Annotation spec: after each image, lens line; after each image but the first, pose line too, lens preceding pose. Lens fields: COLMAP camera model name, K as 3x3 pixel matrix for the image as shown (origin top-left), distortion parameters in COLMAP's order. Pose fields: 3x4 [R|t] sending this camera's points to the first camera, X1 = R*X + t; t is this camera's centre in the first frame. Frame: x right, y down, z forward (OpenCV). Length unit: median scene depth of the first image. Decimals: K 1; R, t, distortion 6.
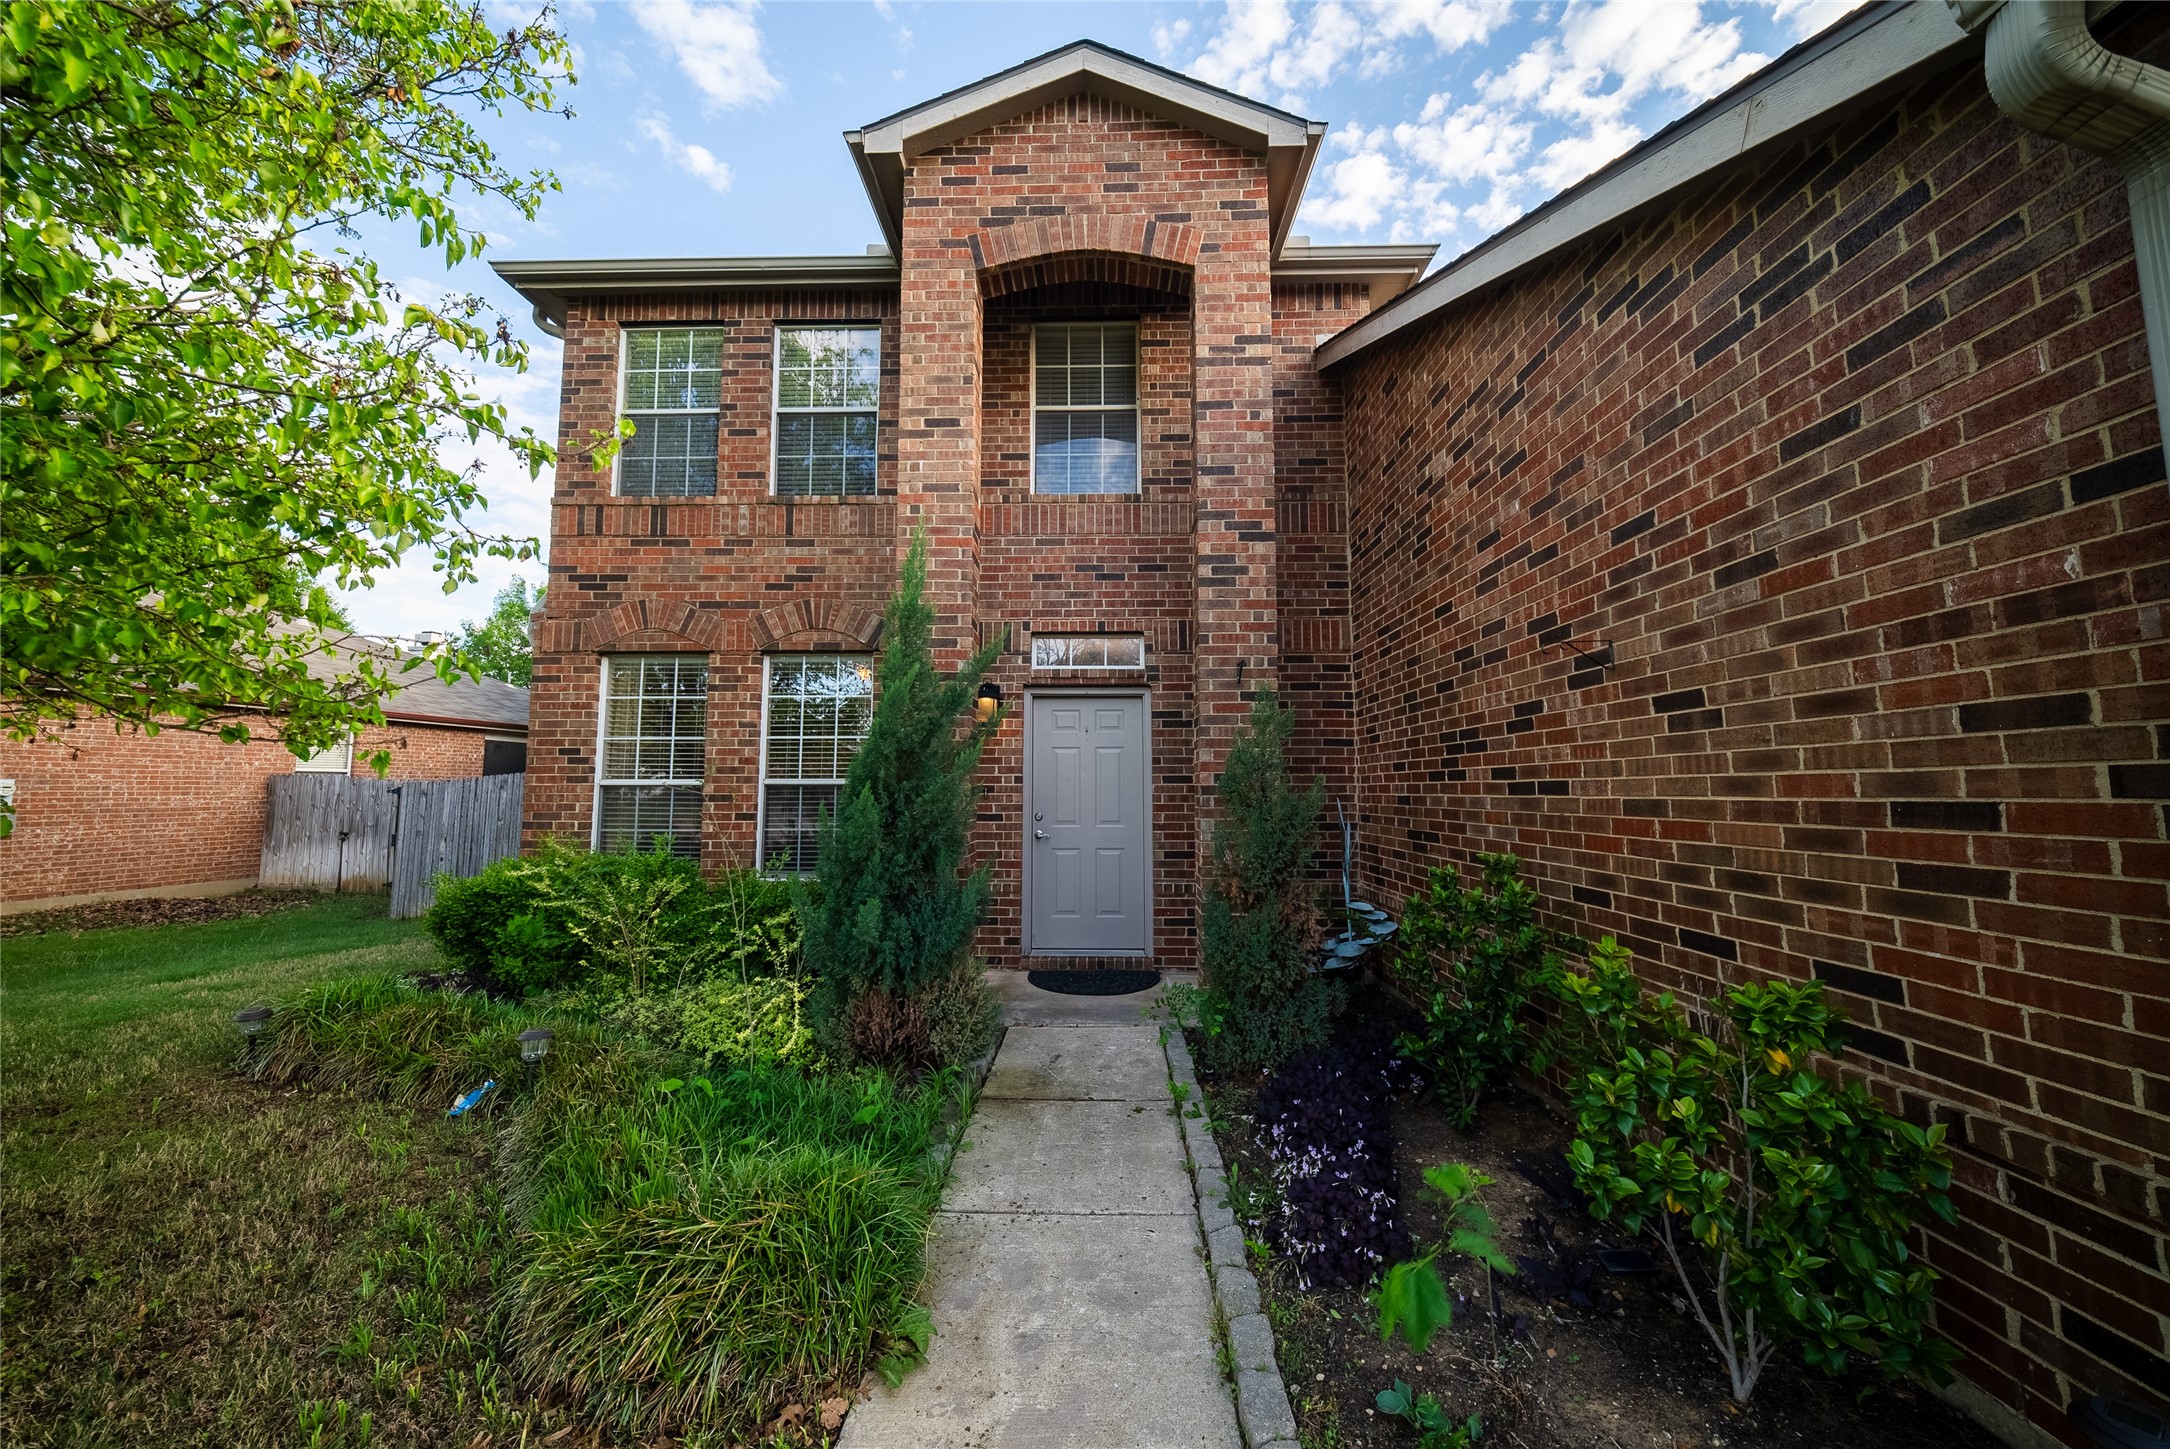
lens RADIAL K [[775.1, 0, 1097.5], [0, 775.1, 712.8], [0, 0, 1]] dist [0.007858, -0.005319]
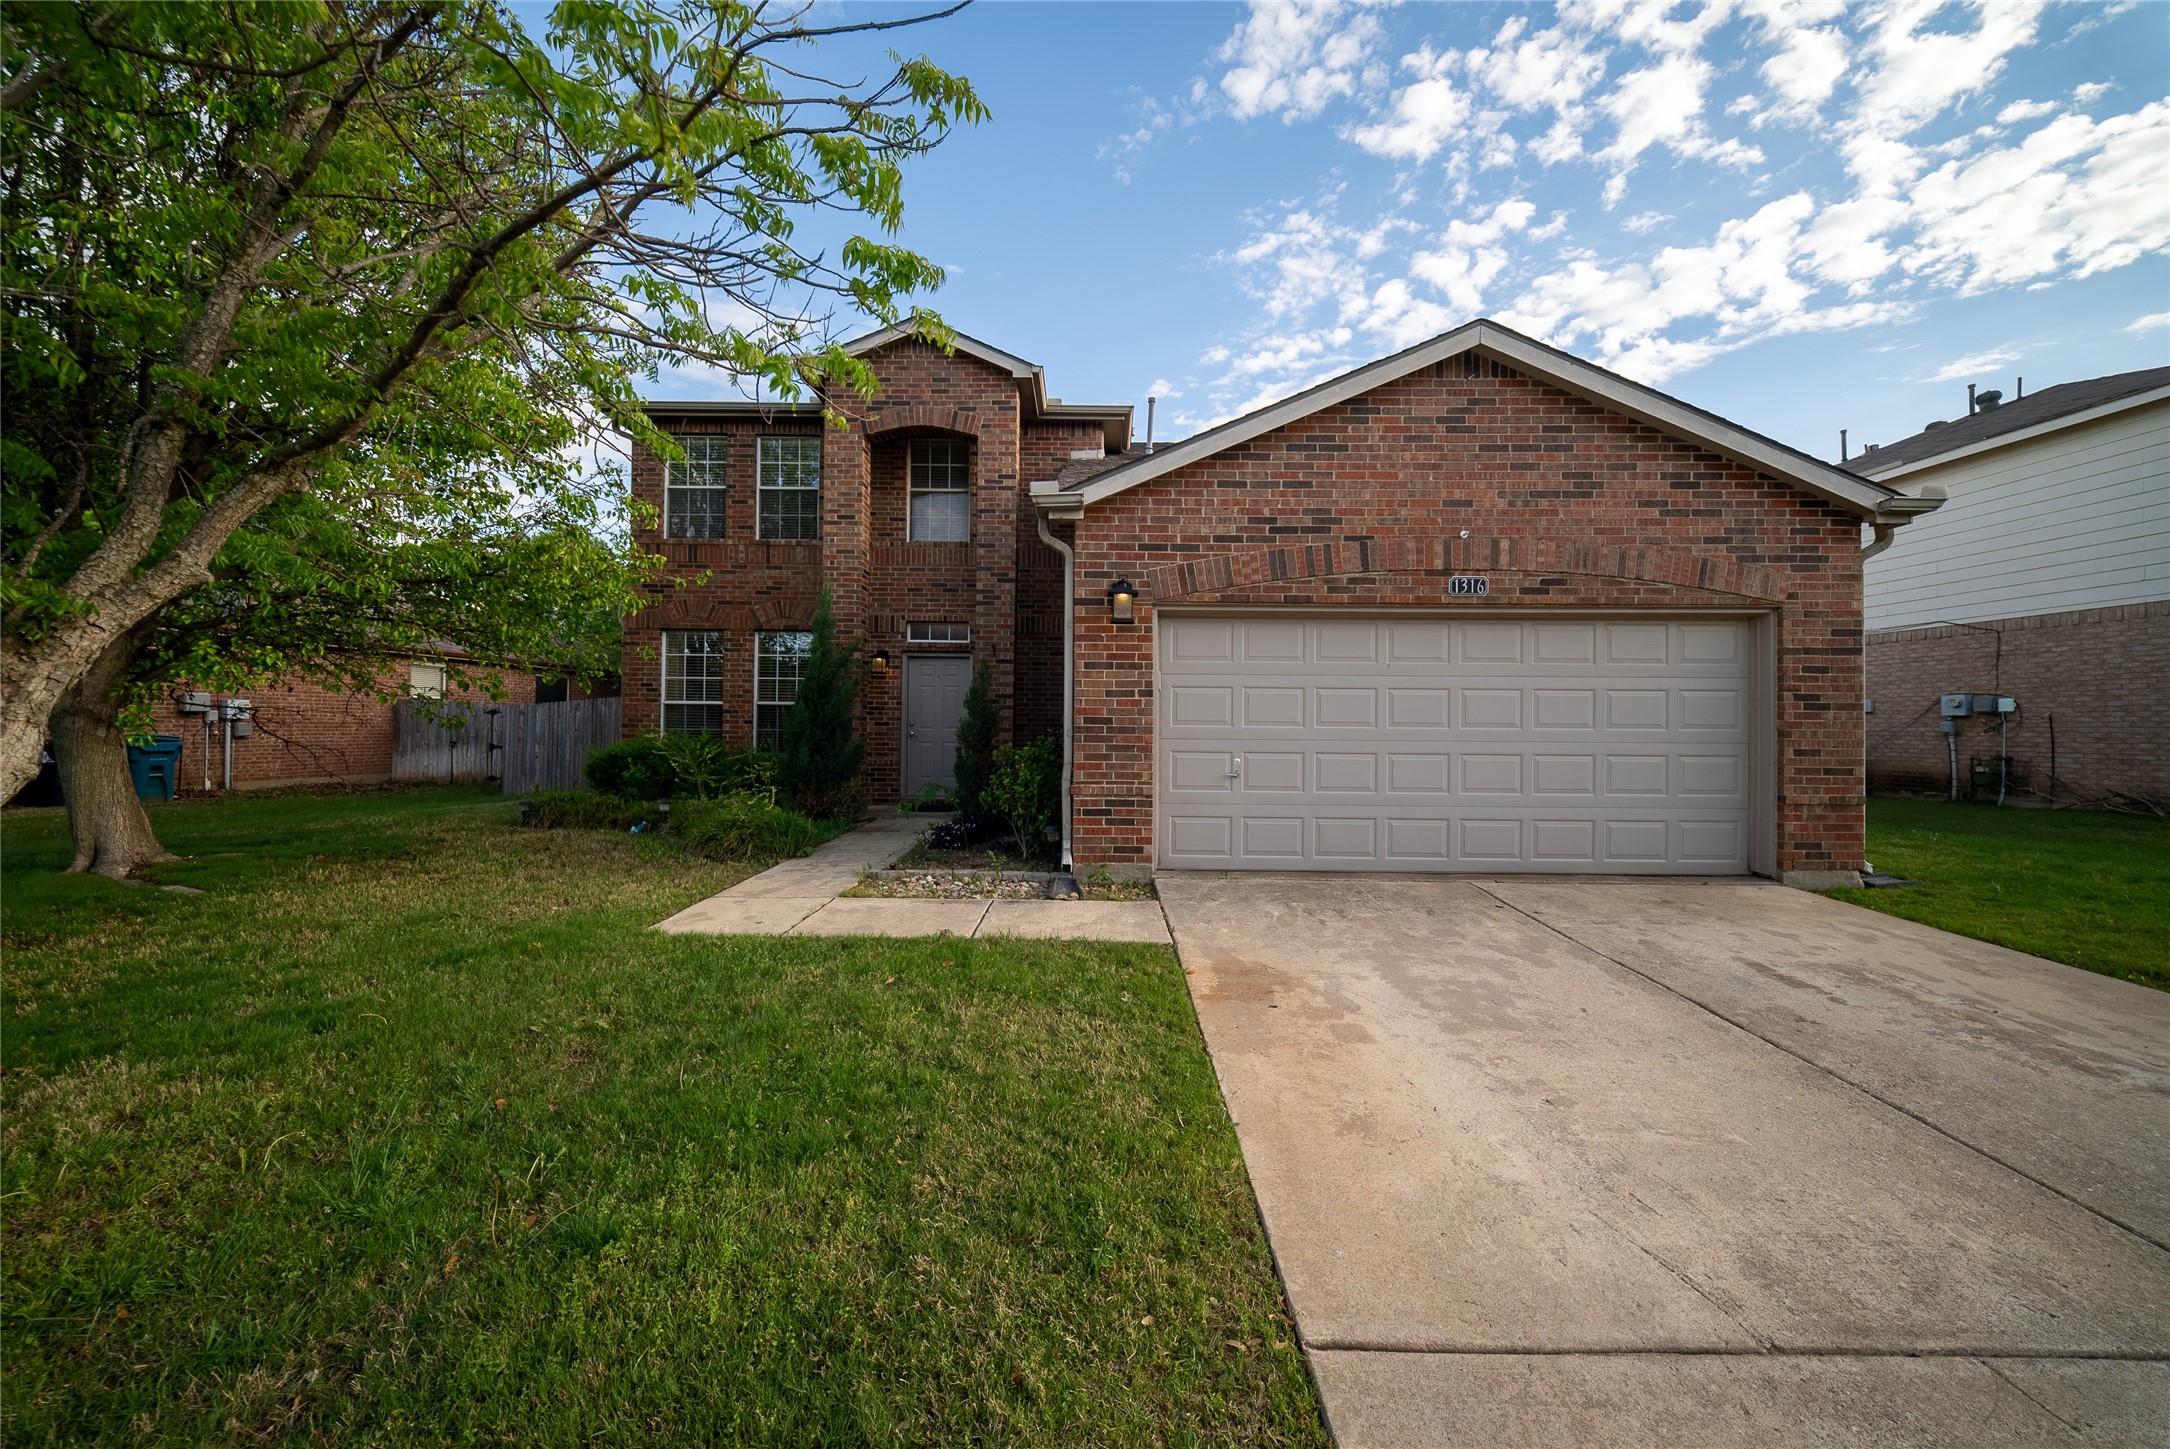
lens RADIAL K [[775.1, 0, 1097.5], [0, 775.1, 712.8], [0, 0, 1]] dist [0.007858, -0.005319]
pose [[0.999804, 0.010413, 0.016863, 0.329738], [-0.011658, 0.997081, 0.075461, -0.033576], [-0.016028, -0.075643, 0.997006, -0.808323]]
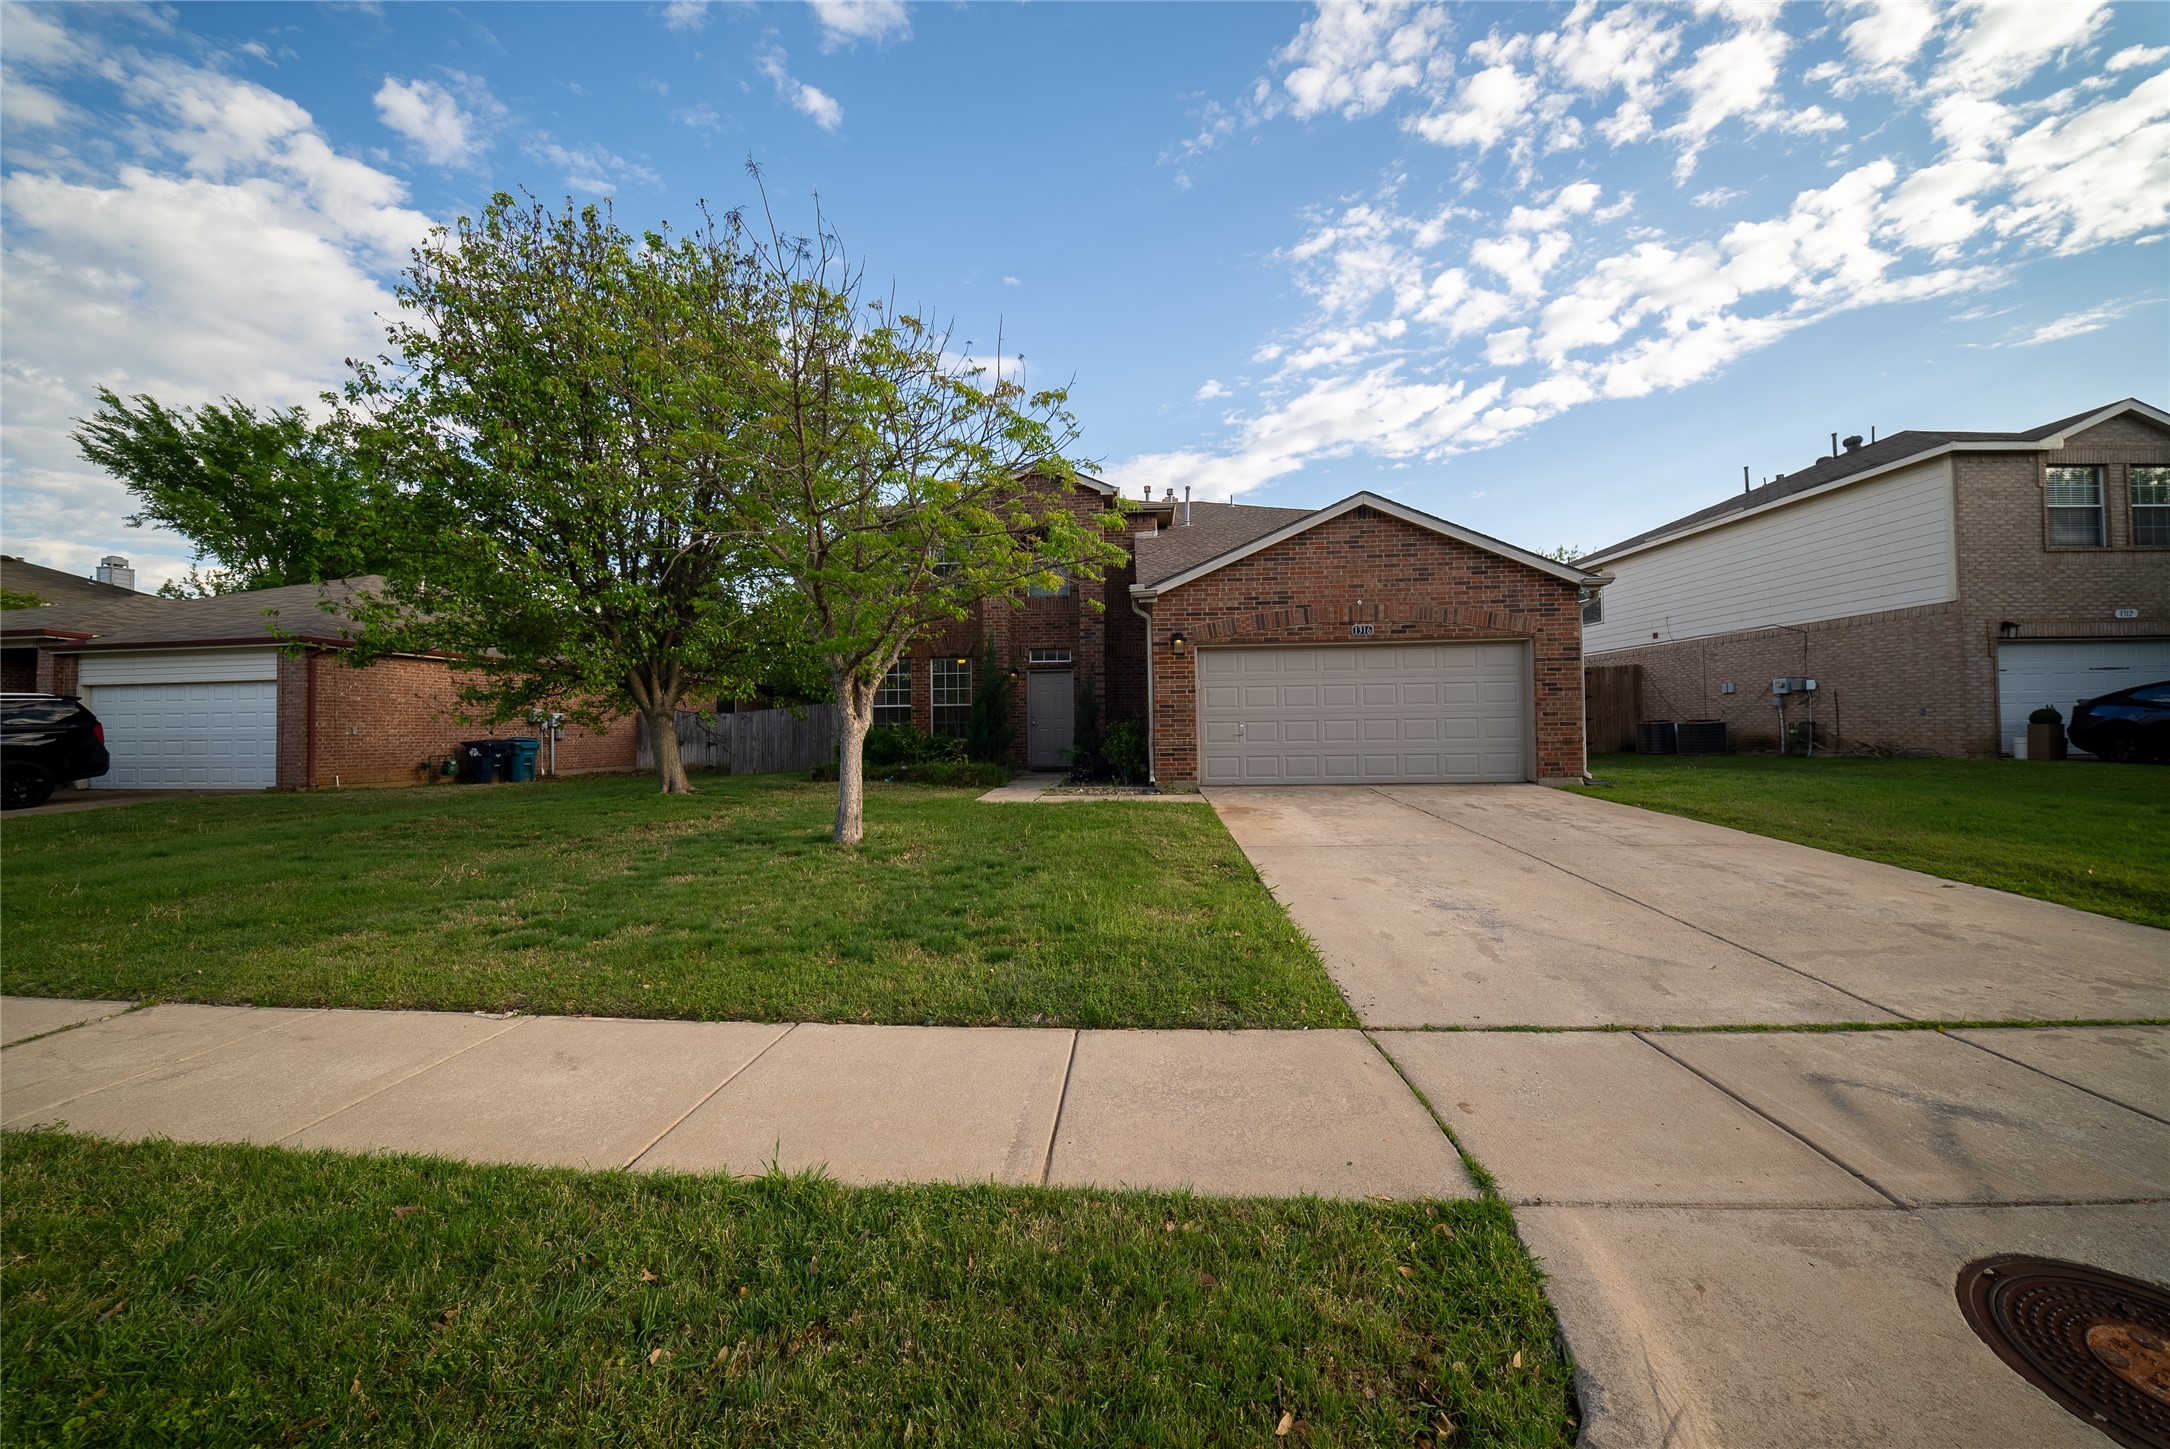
lens RADIAL K [[775.1, 0, 1097.5], [0, 775.1, 712.8], [0, 0, 1]] dist [0.007858, -0.005319]
pose [[0.999398, -0.014068, -0.031711, 0.237257], [0.016325, 0.997265, 0.072079, -0.072485], [0.030610, -0.072553, 0.996895, -1.714546]]
